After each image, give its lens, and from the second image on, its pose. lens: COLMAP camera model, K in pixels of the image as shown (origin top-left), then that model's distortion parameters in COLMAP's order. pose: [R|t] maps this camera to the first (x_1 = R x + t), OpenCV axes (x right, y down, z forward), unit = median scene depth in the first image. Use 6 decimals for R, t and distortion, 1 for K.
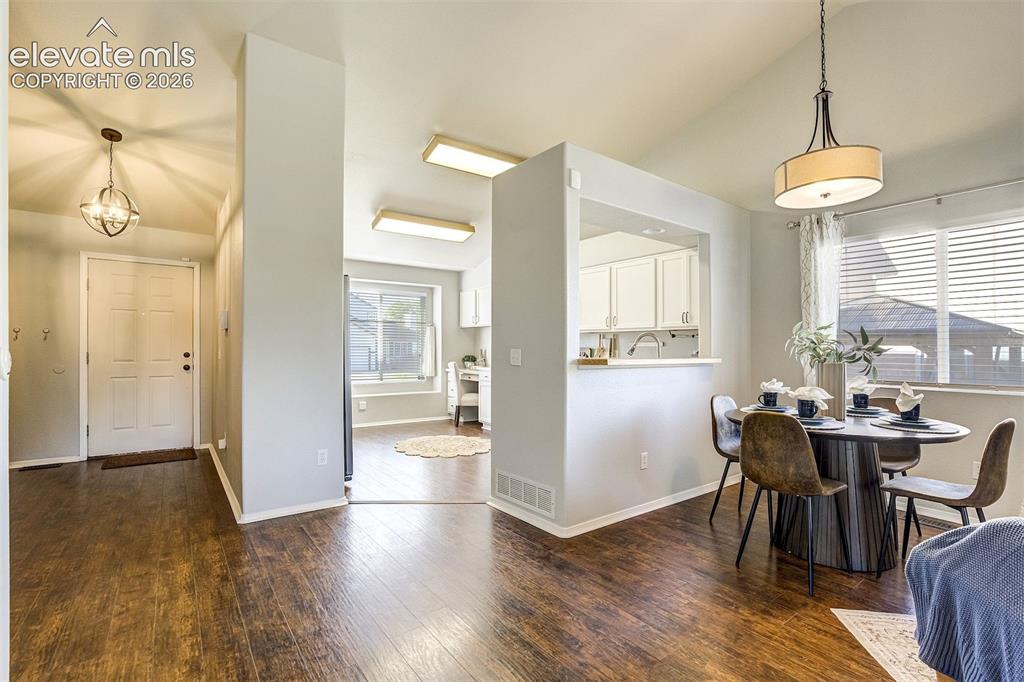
lens RADIAL K [[474.6, 0, 522.1], [0, 474.6, 342.9], [0, 0, 1]] dist [-0.030269, 0.008684]
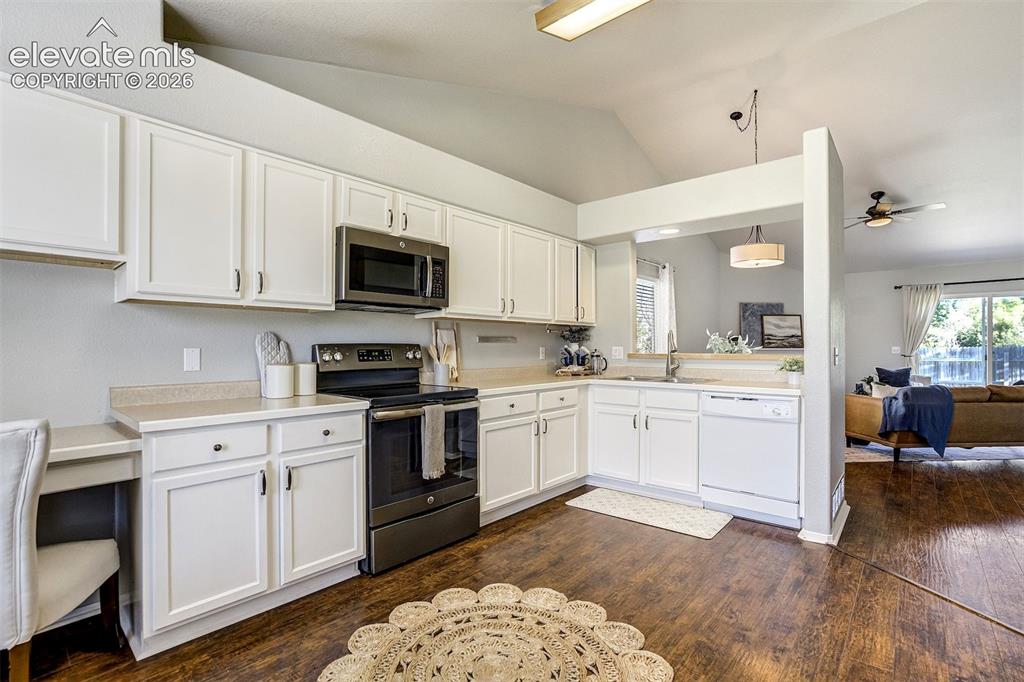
lens RADIAL K [[474.6, 0, 513.8], [0, 474.6, 342.0], [0, 0, 1]] dist [-0.030269, 0.008684]
pose [[-0.196409, 0.002860, 0.980518, -0.336190], [-0.011929, 0.999915, -0.005306, 0.007107], [-0.980450, -0.012739, -0.196358, 0.778523]]
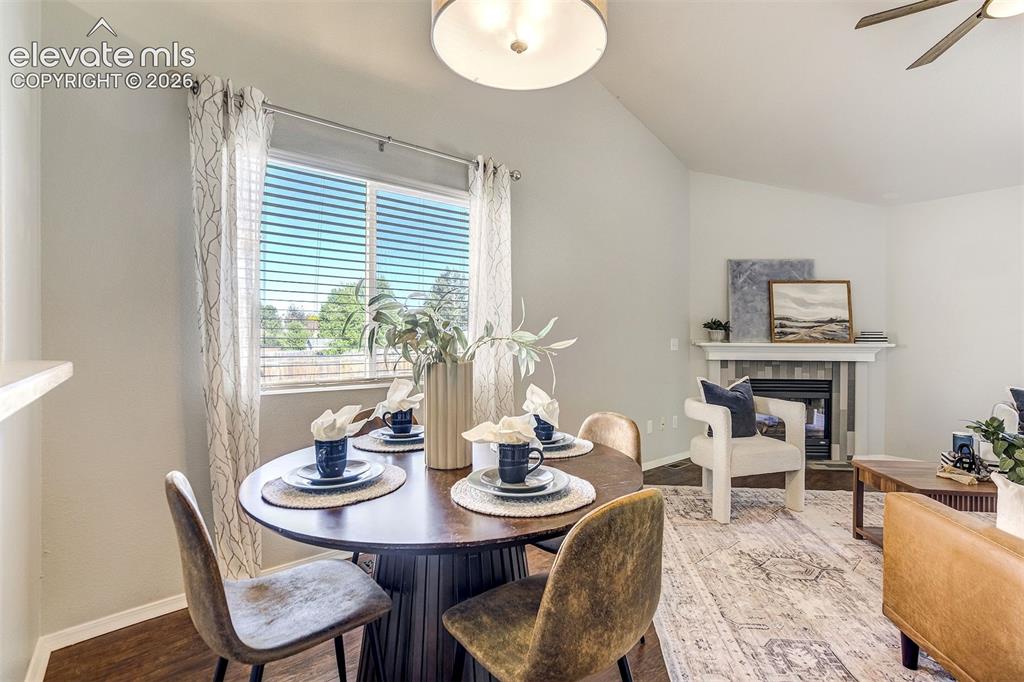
lens RADIAL K [[474.6, 0, 504.4], [0, 474.6, 339.1], [0, 0, 1]] dist [-0.030269, 0.008684]
pose [[-0.031348, -0.012008, 0.999436, 0.043340], [-0.017439, 0.999782, 0.011466, 0.003156], [-0.999356, -0.017070, -0.031551, 0.345749]]
